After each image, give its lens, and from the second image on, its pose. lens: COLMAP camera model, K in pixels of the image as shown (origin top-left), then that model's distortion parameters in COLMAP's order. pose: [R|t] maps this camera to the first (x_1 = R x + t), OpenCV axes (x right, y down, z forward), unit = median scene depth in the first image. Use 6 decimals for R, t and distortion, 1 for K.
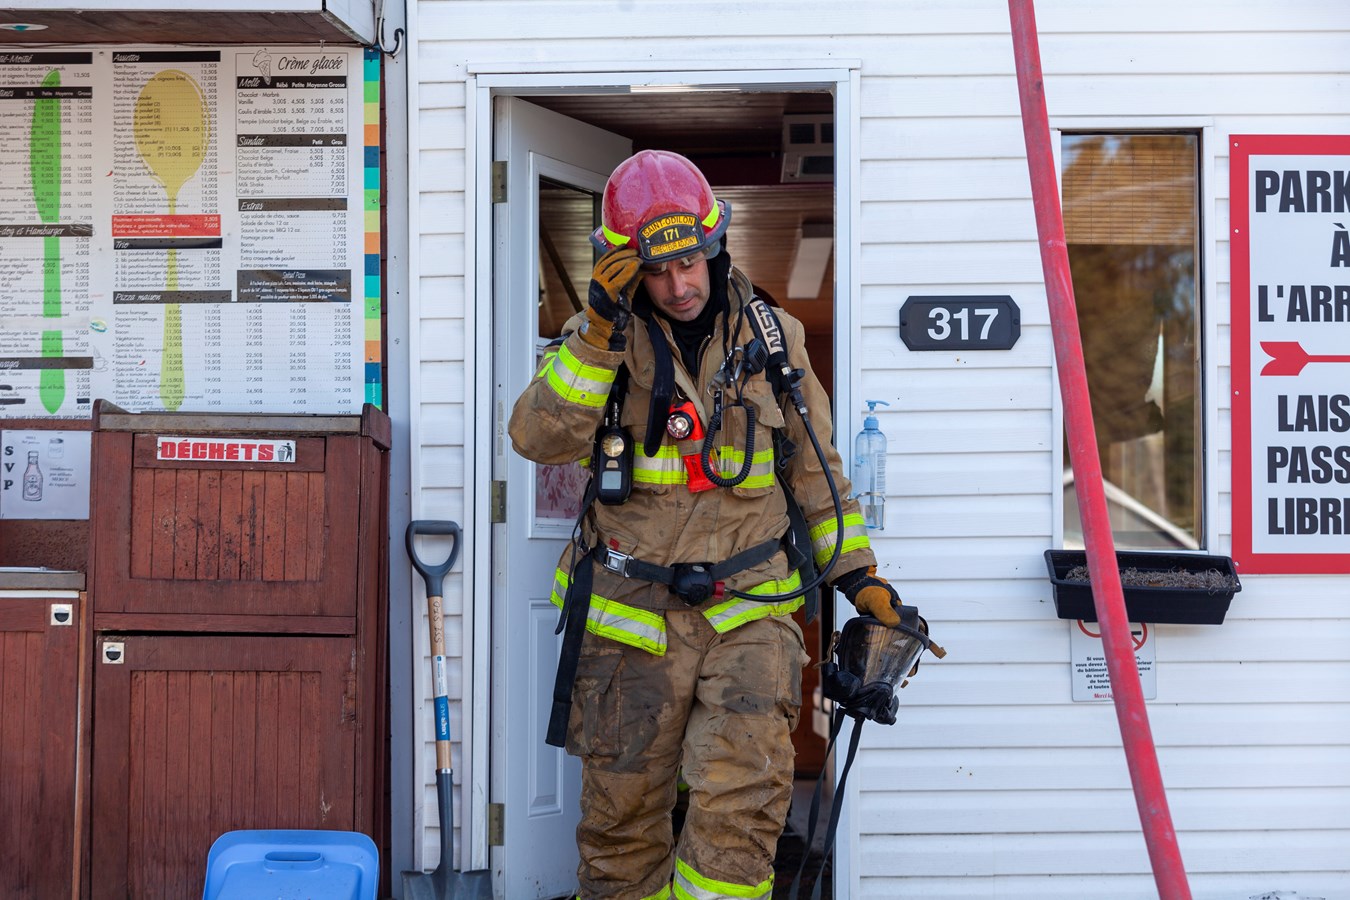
lens RADIAL K [[3380.4, 0, 676.1], [0, 3380.4, 448.0], [0, 0, 1]] dist [-0.046153, 0.000000]
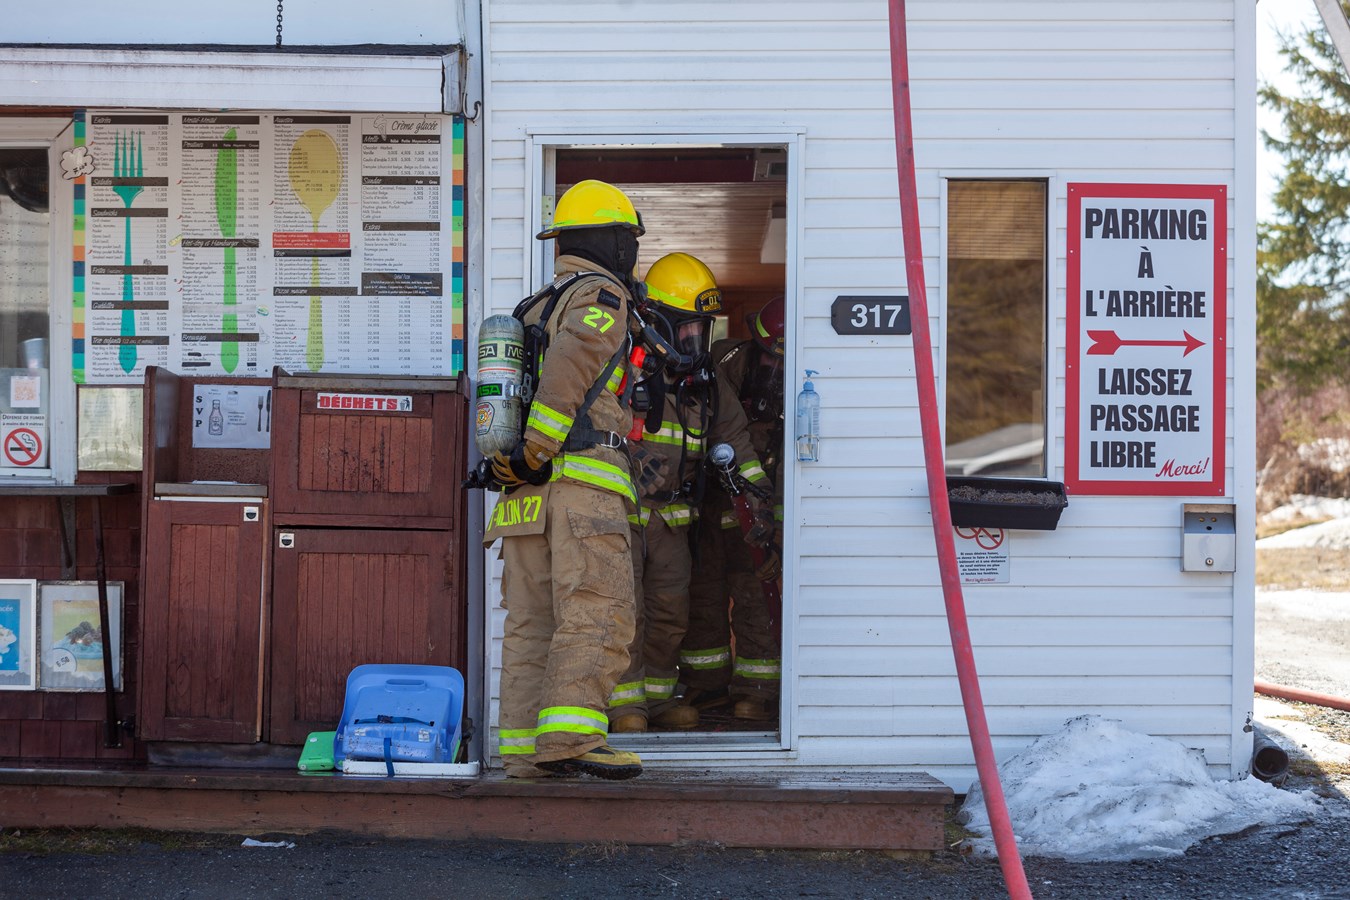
lens RADIAL K [[4007.0, 0, 675.3], [0, 4007.0, 456.8], [0, 0, 1]] dist [-0.051630, 0.000000]
pose [[0.999930, 0.009549, 0.006945, -0.010036], [-0.009711, 0.999673, 0.023662, -0.016616], [-0.006716, -0.023727, 0.999696, -0.673633]]
